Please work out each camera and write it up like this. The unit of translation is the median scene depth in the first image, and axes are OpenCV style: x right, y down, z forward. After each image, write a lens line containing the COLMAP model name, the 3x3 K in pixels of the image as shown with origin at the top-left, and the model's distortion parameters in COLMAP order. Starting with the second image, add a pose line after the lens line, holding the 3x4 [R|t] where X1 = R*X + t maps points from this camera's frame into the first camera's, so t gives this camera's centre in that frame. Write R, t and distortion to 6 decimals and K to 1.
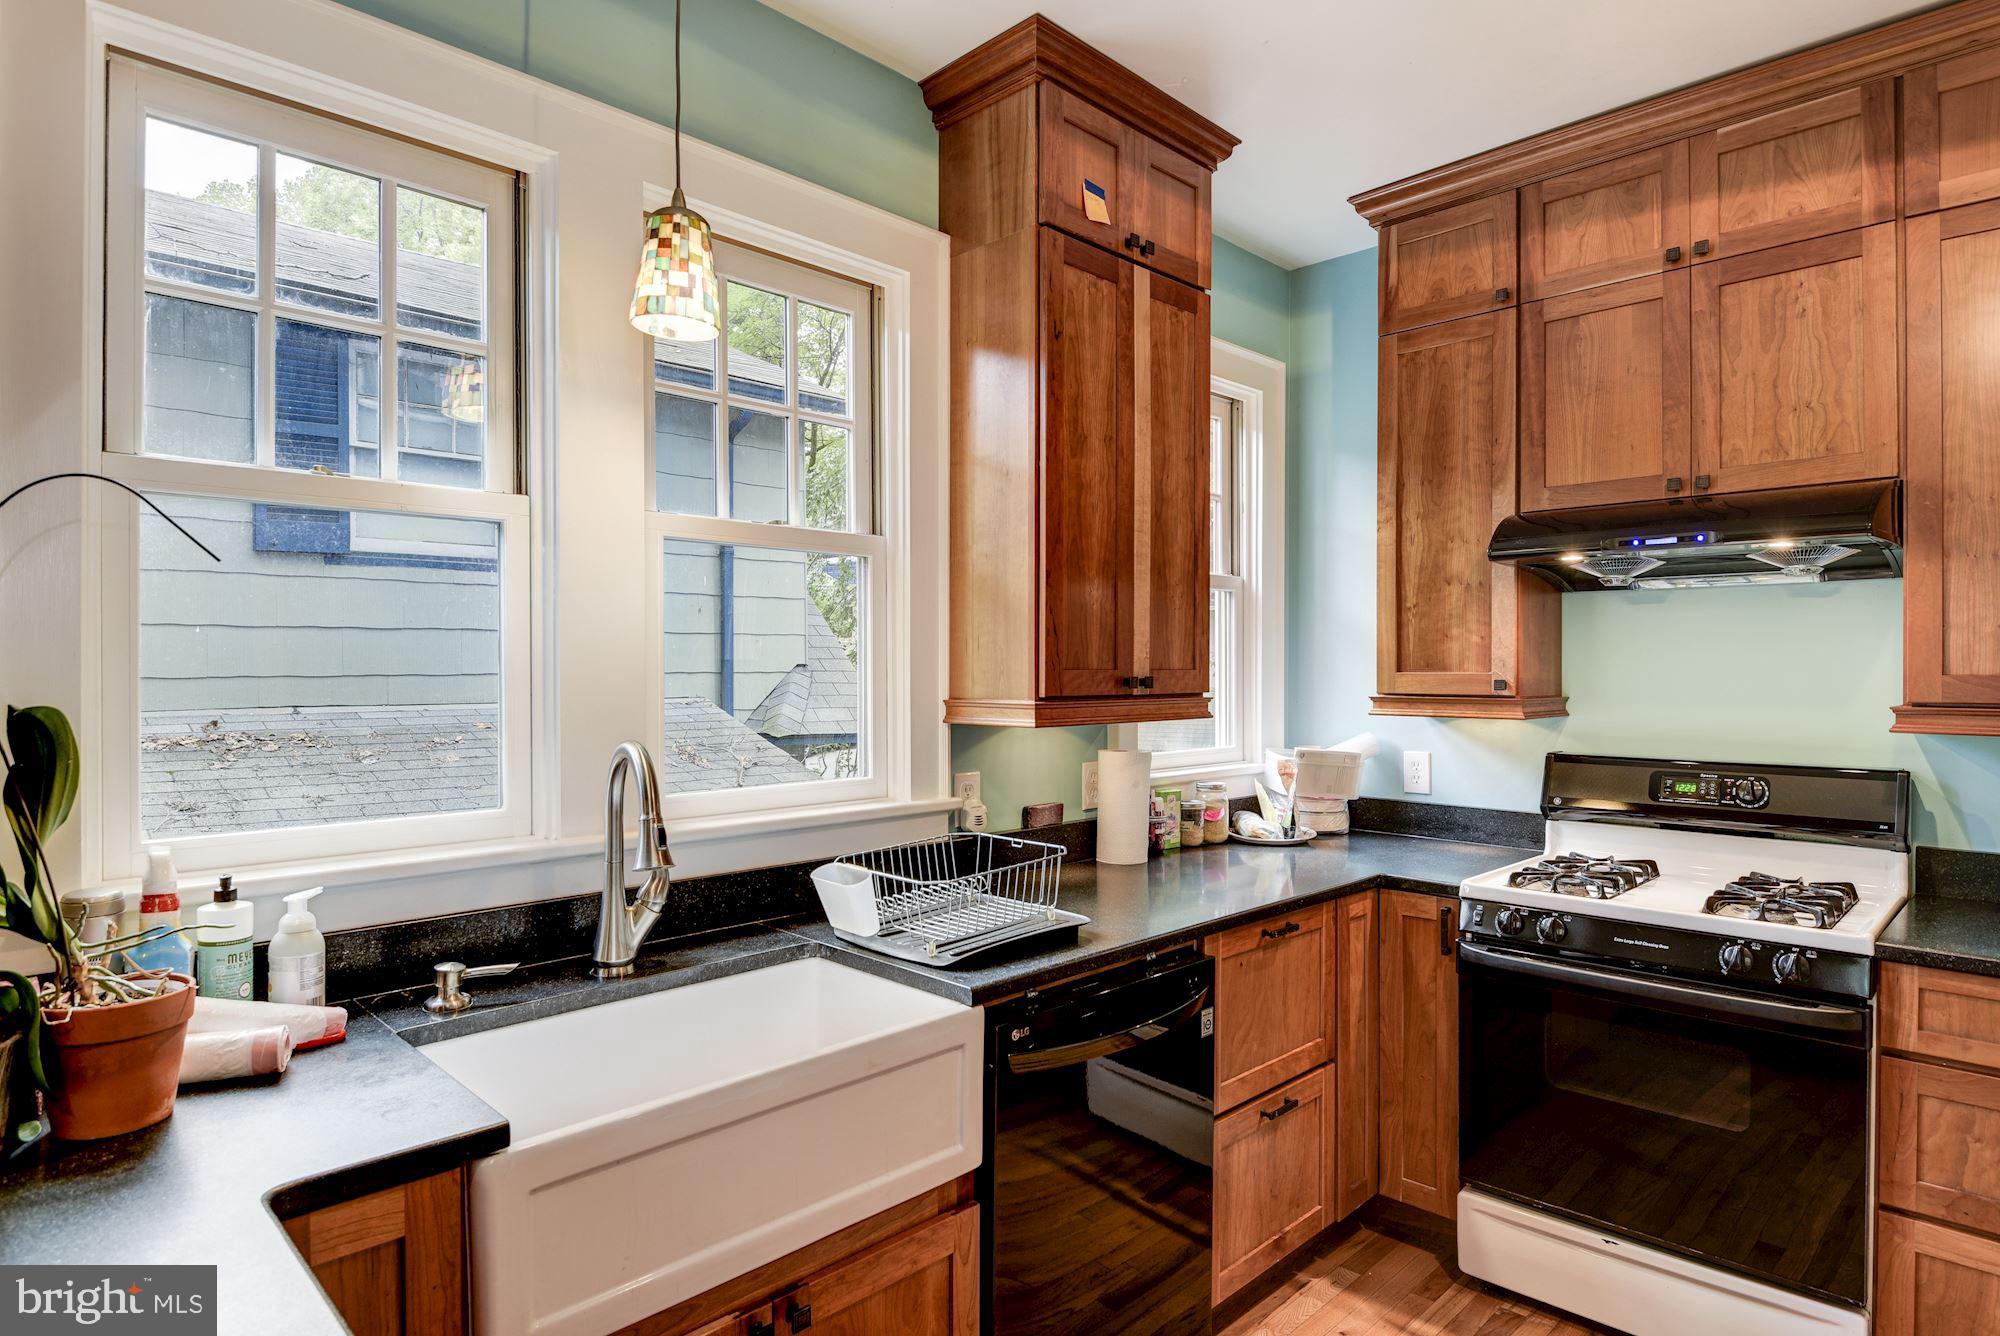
lens RADIAL K [[1109.6, 0, 938.0], [0, 1109.6, 669.0], [0, 0, 1]] dist [0.000747, -0.012482]
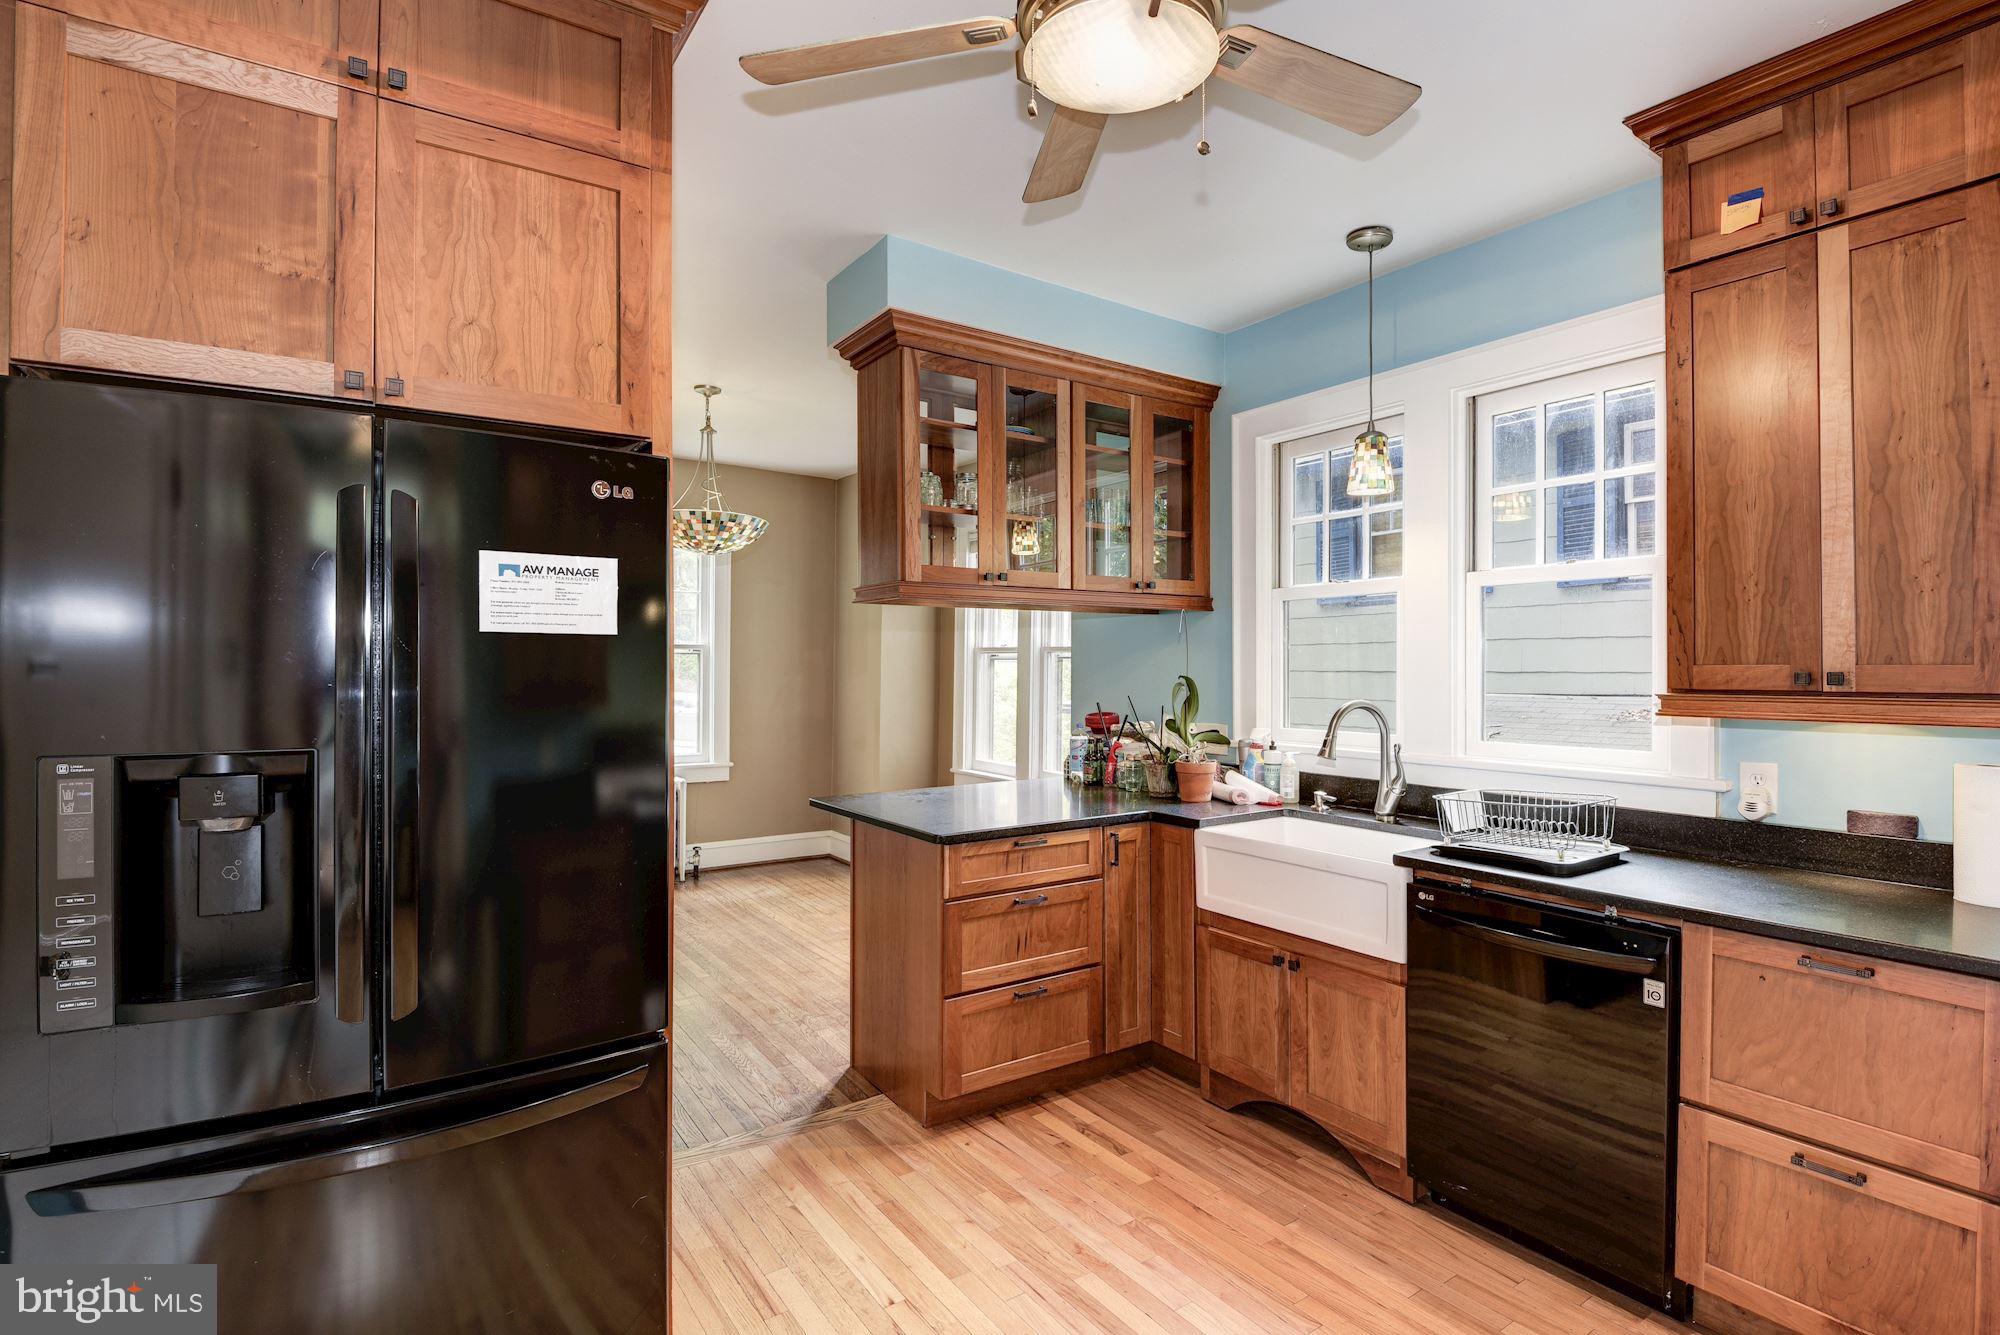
lens RADIAL K [[1000.3, 0, 1090.7], [0, 1000.3, 663.1], [0, 0, 1]] dist [0.020140, -0.042034]
pose [[-0.116015, -0.003459, -0.993241, 1.057922], [-0.001907, 0.999993, -0.003260, 0.002550], [0.993246, 0.001516, -0.116021, 0.476352]]
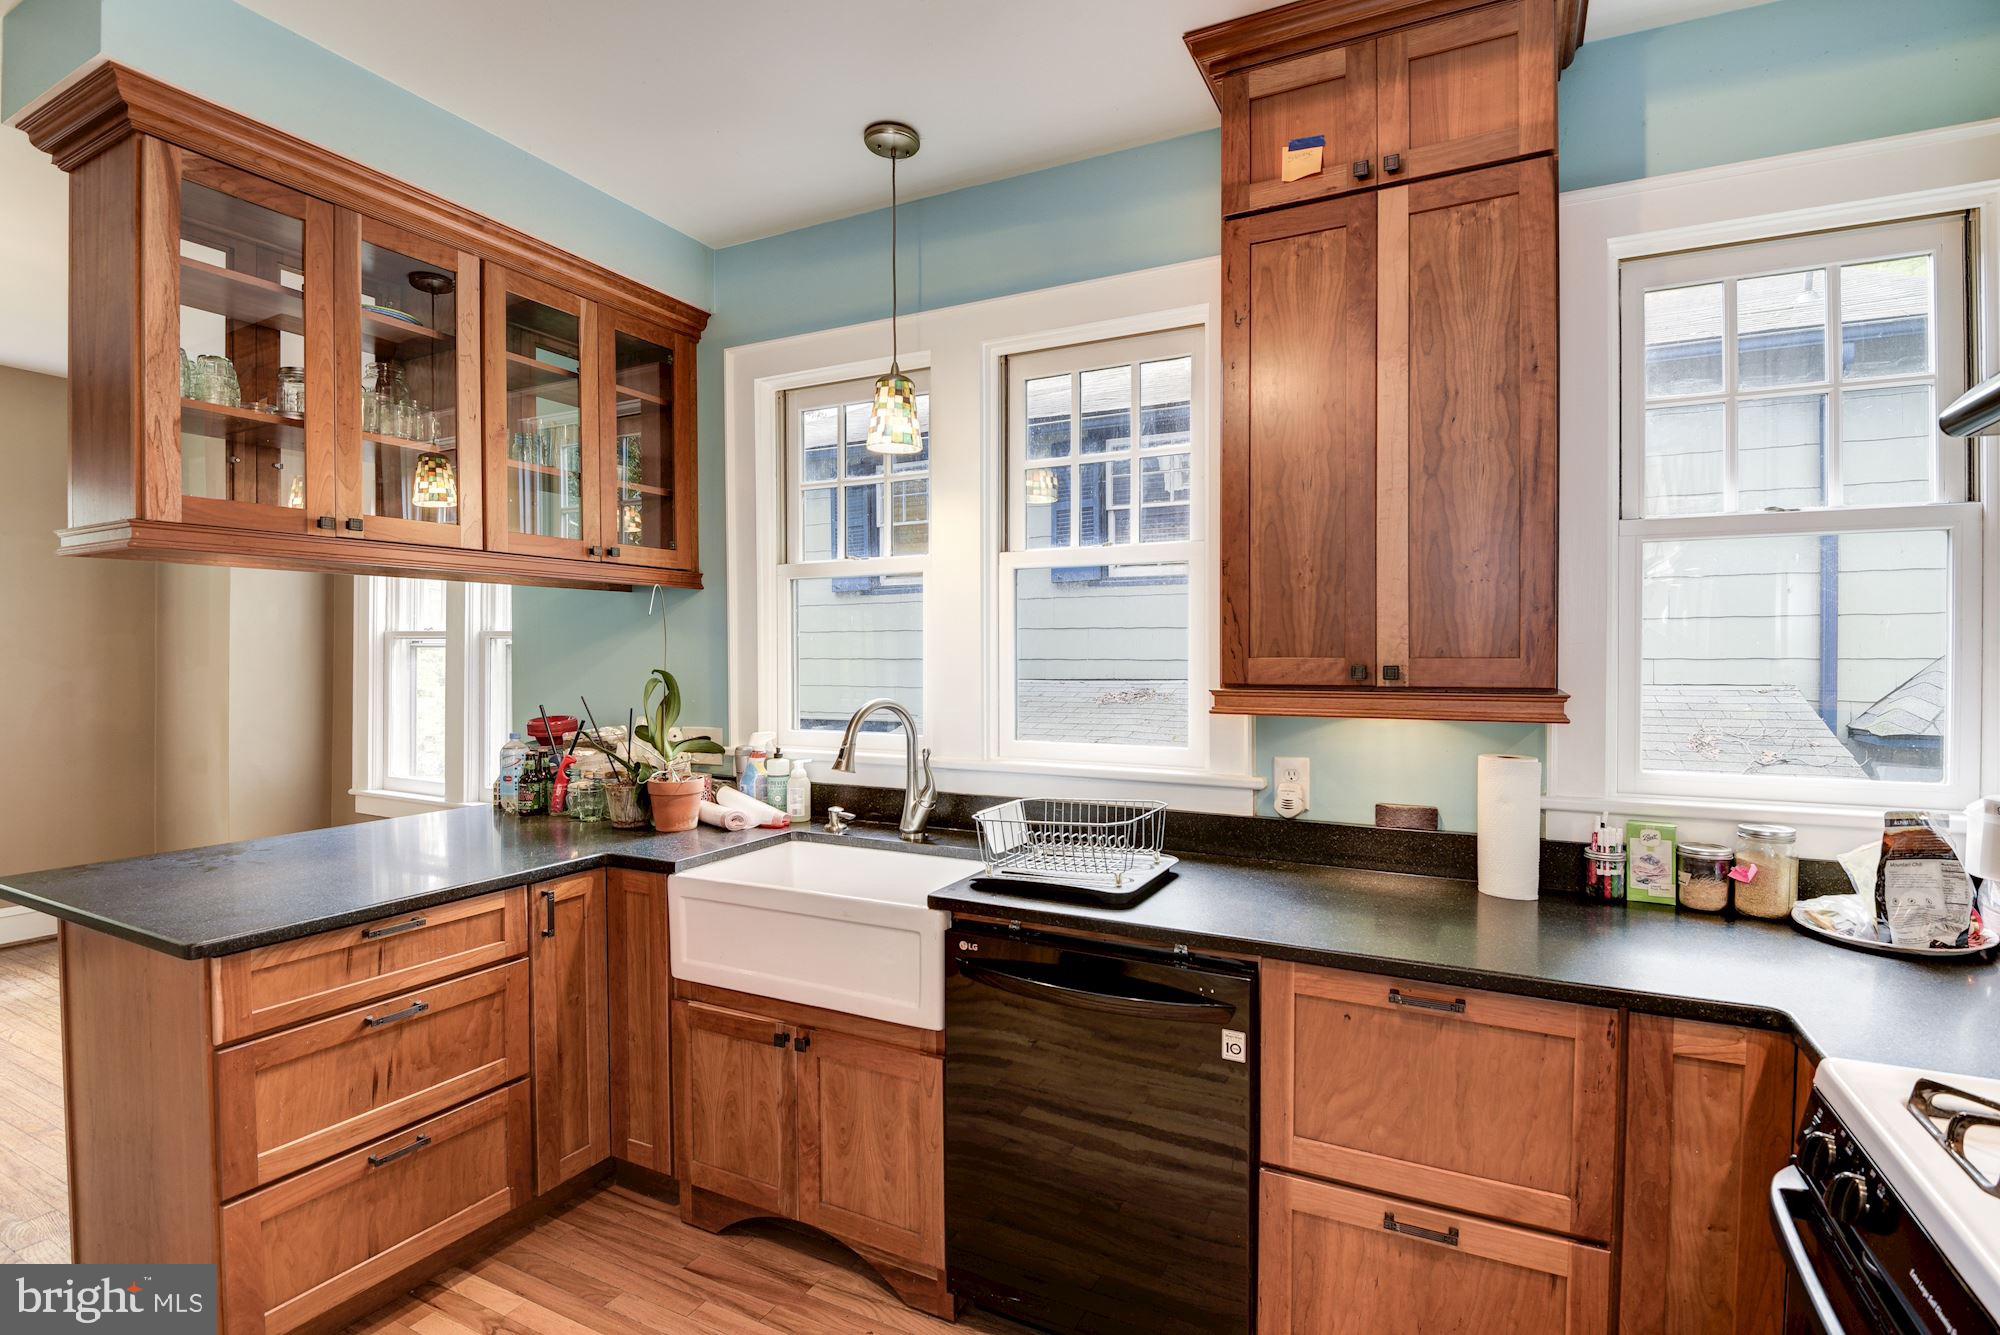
lens RADIAL K [[899.1, 0, 1078.4], [0, 899.1, 662.6], [0, 0, 1]] dist [-0.000813, -0.010090]
pose [[0.364593, 0.010977, -0.931102, 0.733745], [-0.000300, 0.999932, 0.011671, -0.004130], [0.931167, -0.003976, 0.364572, 0.512195]]
